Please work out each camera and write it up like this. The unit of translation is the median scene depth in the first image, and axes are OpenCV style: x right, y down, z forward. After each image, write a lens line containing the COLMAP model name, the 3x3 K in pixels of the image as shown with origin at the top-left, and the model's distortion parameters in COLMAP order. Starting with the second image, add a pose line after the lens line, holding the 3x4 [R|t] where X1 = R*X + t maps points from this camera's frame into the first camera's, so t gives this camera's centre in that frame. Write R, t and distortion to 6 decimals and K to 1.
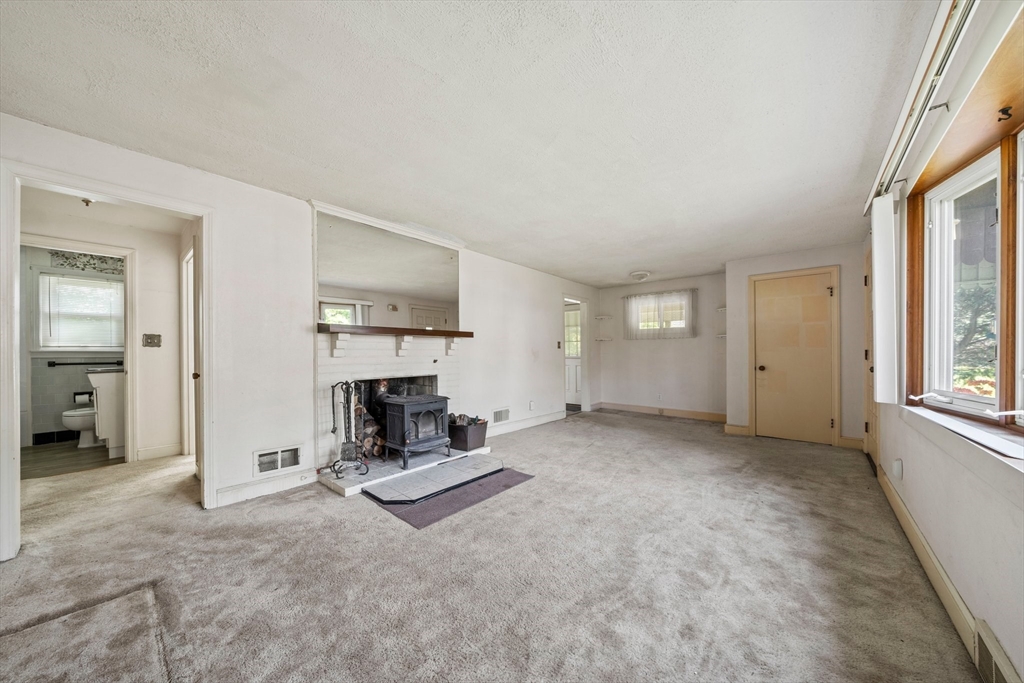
lens RADIAL K [[351.8, 0, 501.1], [0, 351.8, 343.3], [0, 0, 1]] dist [-0.009920, 0.001552]
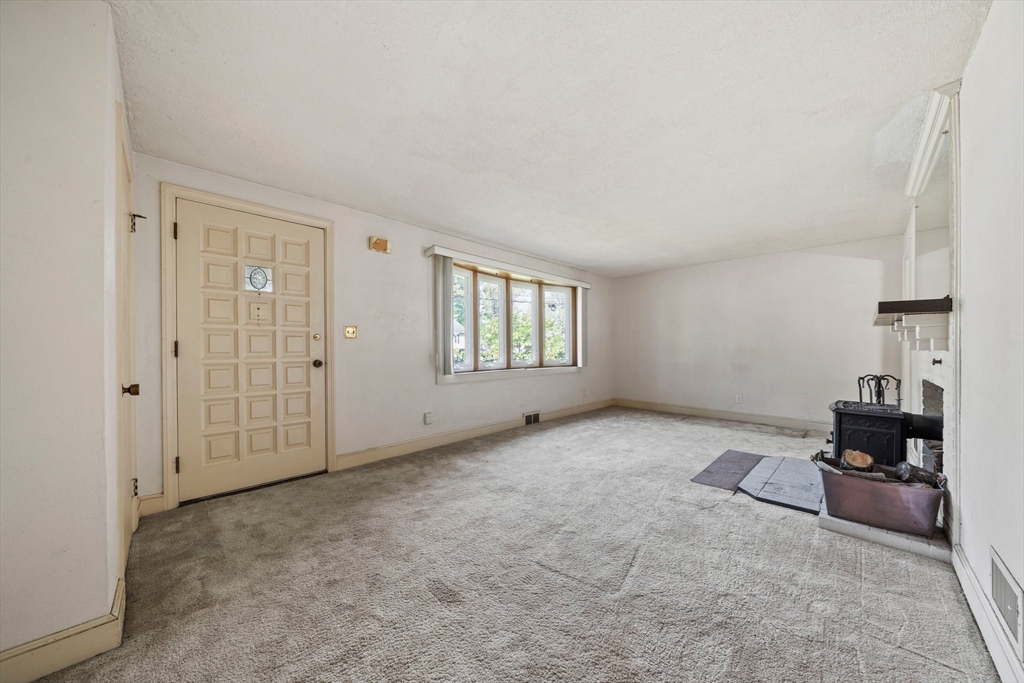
lens RADIAL K [[351.8, 0, 501.4], [0, 351.8, 340.7], [0, 0, 1]] dist [-0.009920, 0.001552]
pose [[-0.997354, 0.001749, 0.072681, 0.490851], [-0.001304, 0.999119, -0.041939, 0.049483], [-0.072690, -0.041923, -0.996473, 1.847221]]
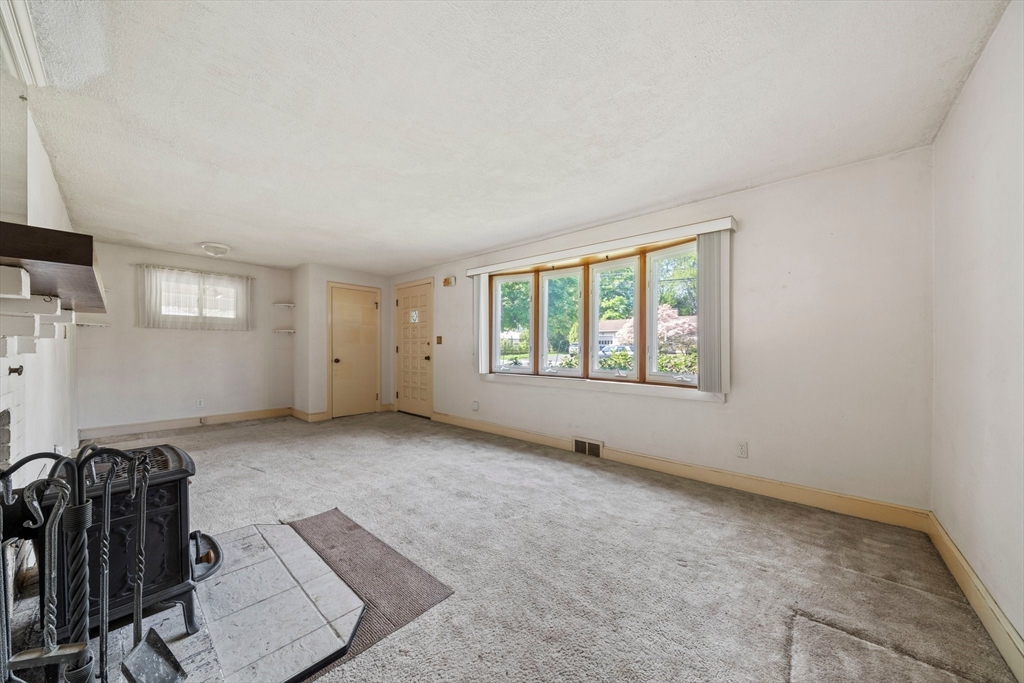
lens RADIAL K [[351.8, 0, 502.2], [0, 351.8, 342.7], [0, 0, 1]] dist [-0.009920, 0.001552]
pose [[0.001866, 0.015583, 0.999877, -0.640563], [-0.031221, 0.999392, -0.015518, 0.013768], [-0.999511, -0.031188, 0.002352, 0.604278]]
